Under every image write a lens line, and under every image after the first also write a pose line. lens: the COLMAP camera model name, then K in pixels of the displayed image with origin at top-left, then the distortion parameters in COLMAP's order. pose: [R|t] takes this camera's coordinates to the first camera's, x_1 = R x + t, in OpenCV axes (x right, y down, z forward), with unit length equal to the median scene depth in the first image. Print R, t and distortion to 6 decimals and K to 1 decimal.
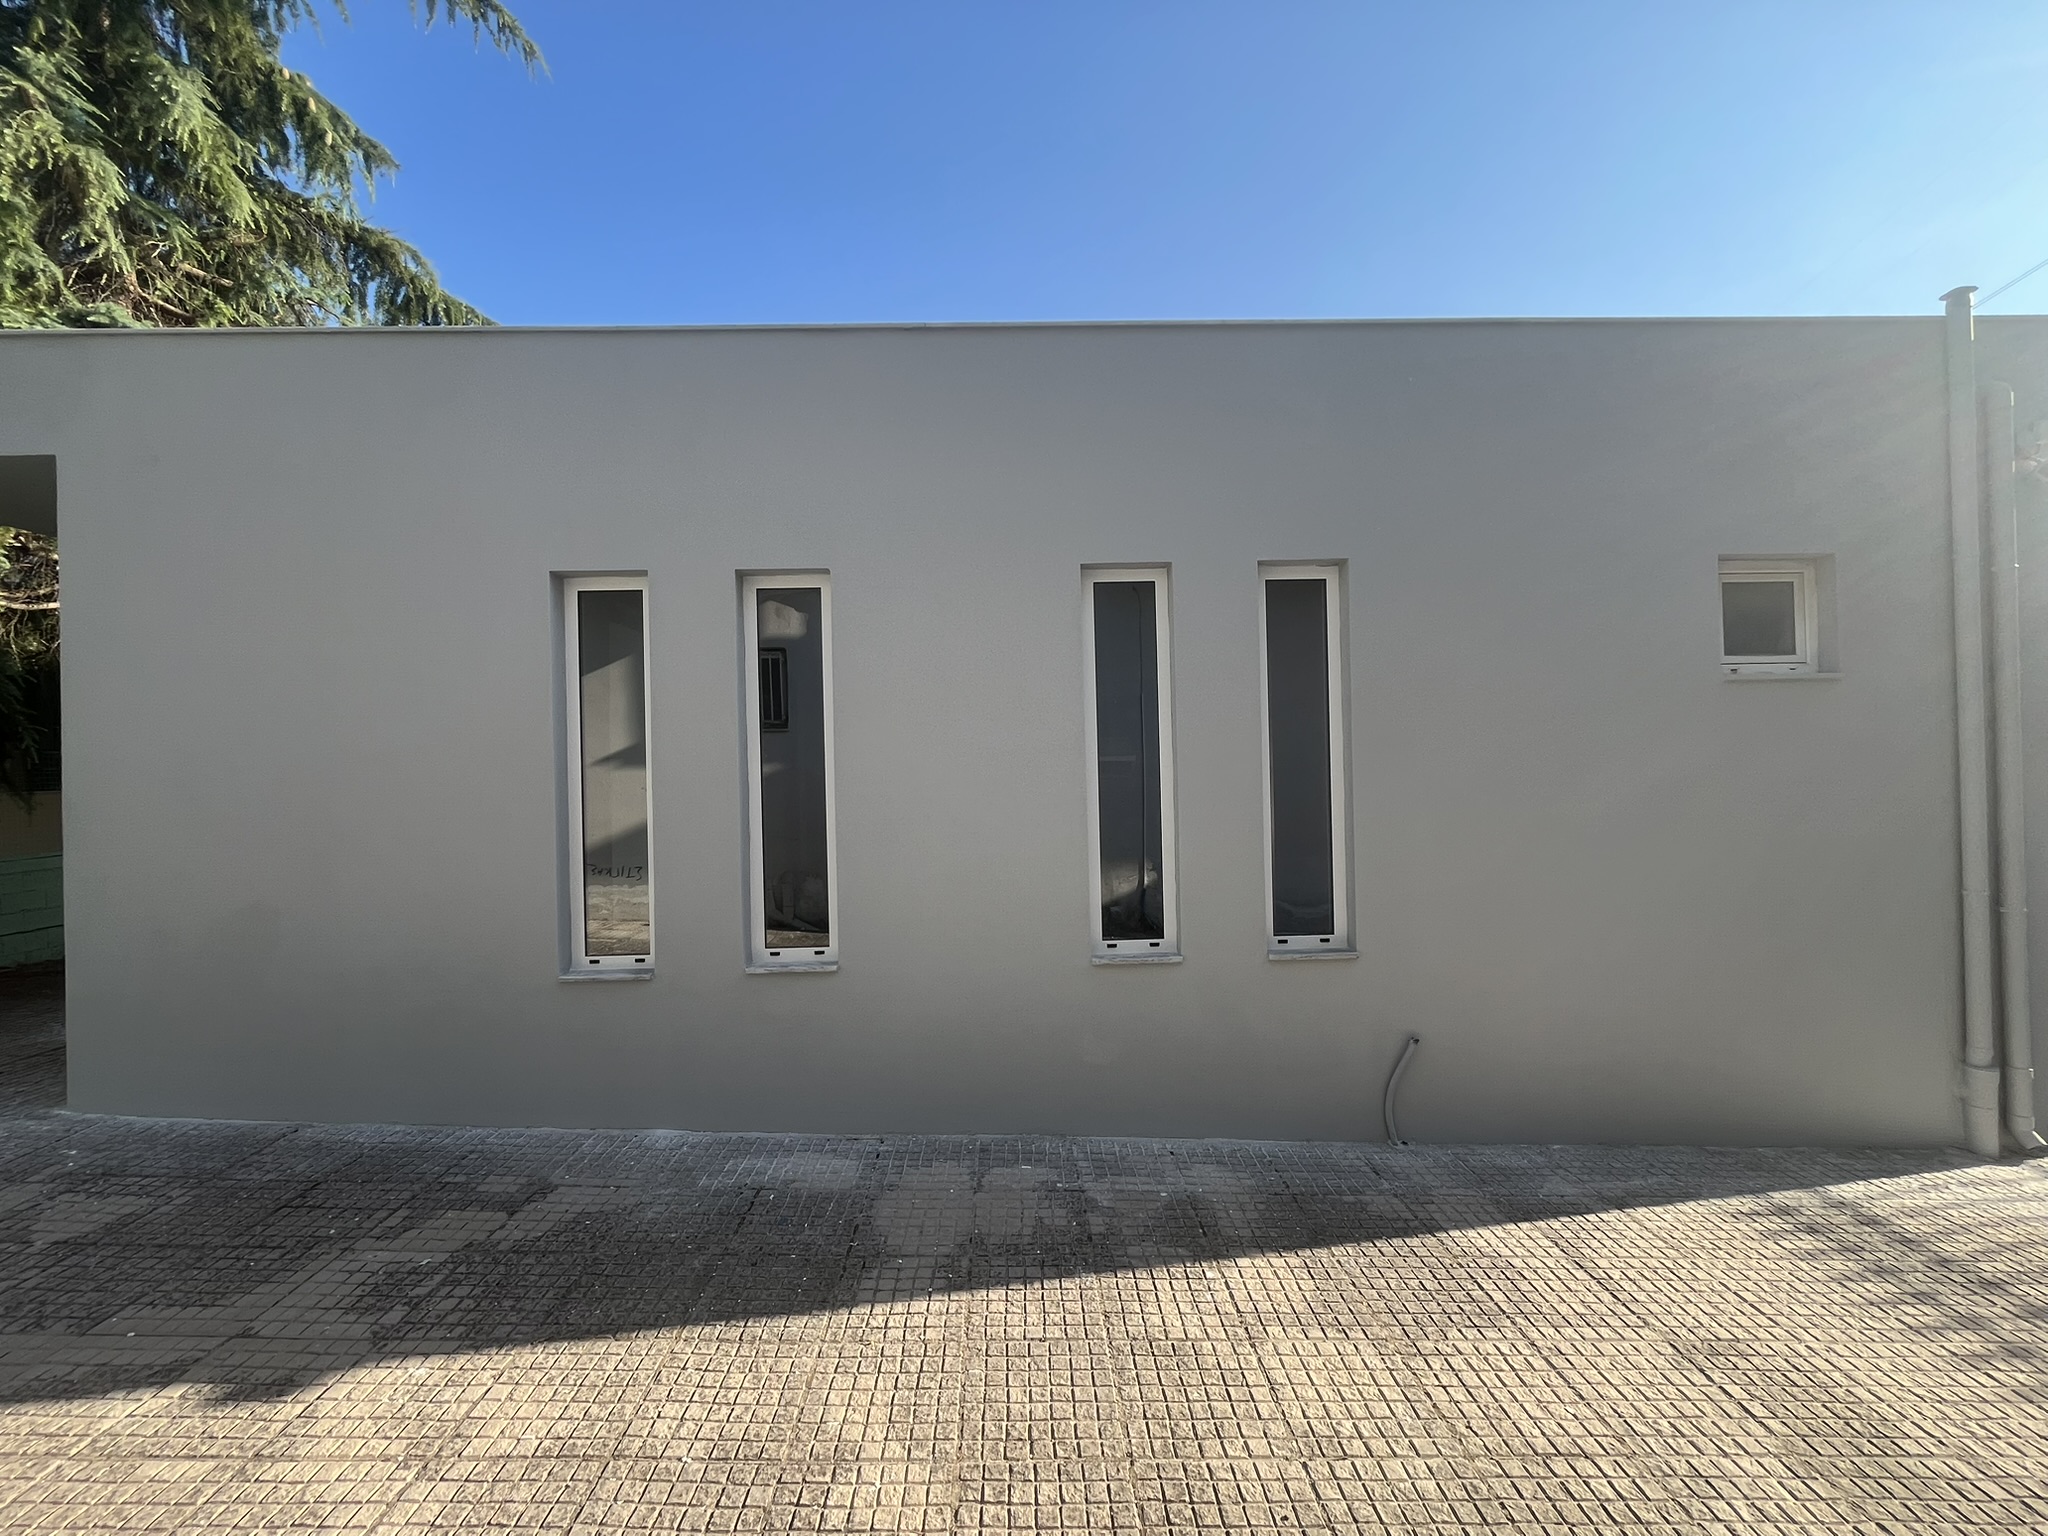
lens RADIAL K [[841.6, 0, 1024.0], [0, 841.6, 768.0], [0, 0, 1]] dist [-0.025293, 0.006045]
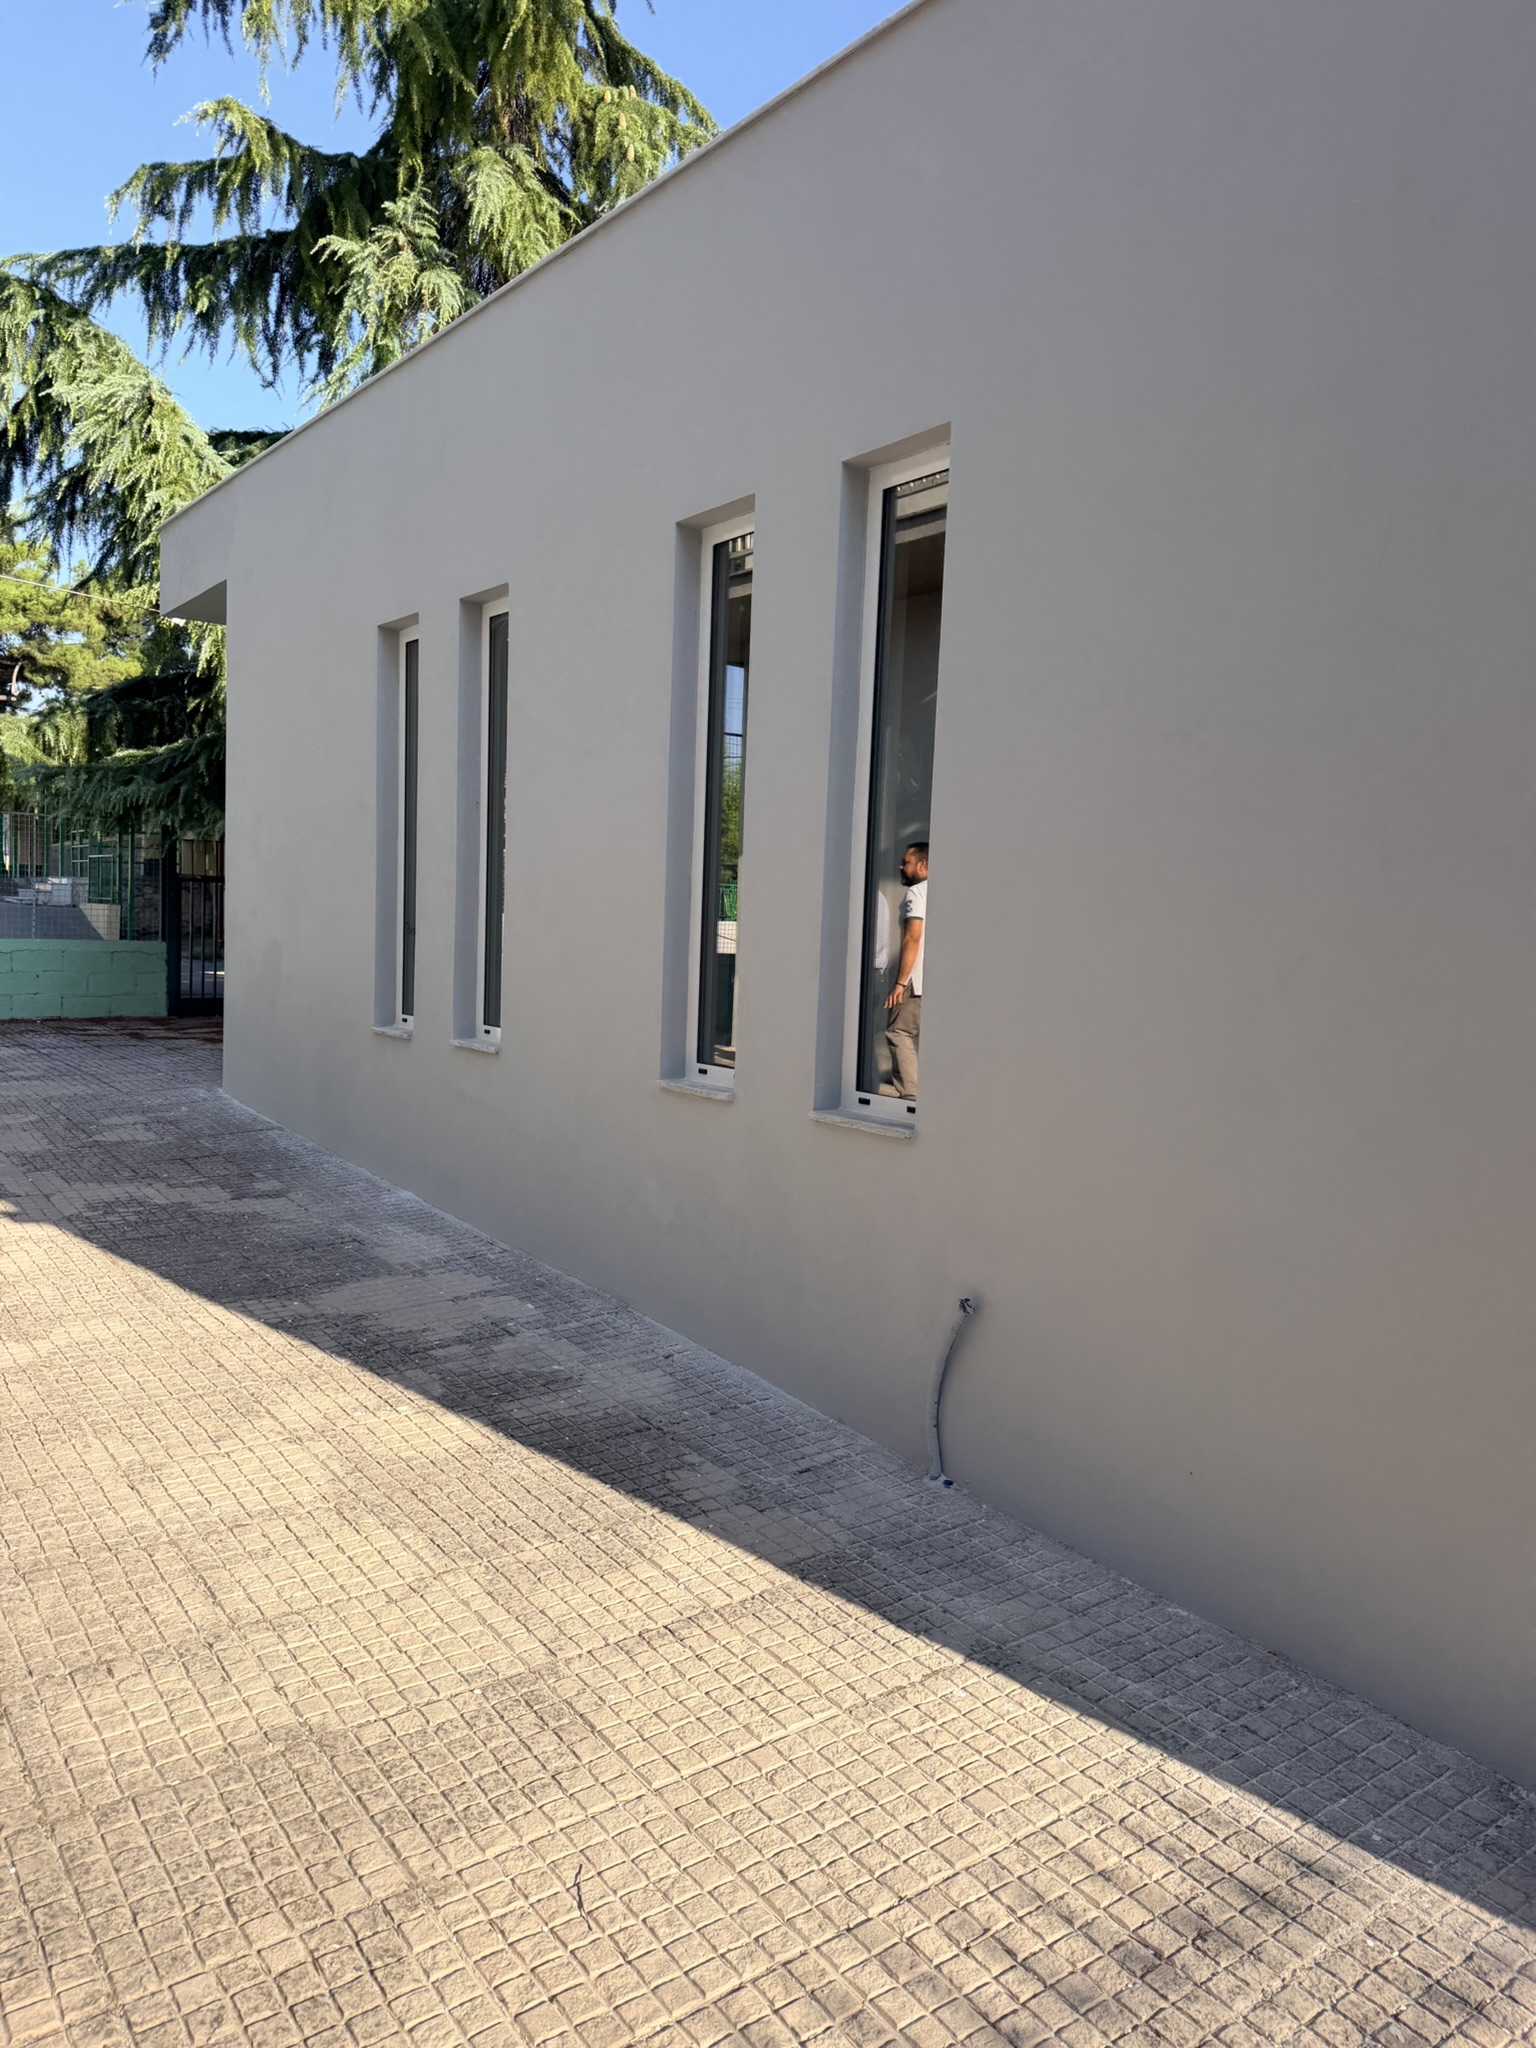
lens RADIAL K [[1392.3, 0, 768.0], [0, 1392.3, 1024.0], [0, 0, 1]] dist [0.000962, -0.000472]
pose [[0.608645, 0.111051, -0.785633, 1.300587], [-0.040588, 0.993218, 0.108949, 0.031011], [0.792404, -0.034424, 0.609025, 0.362003]]
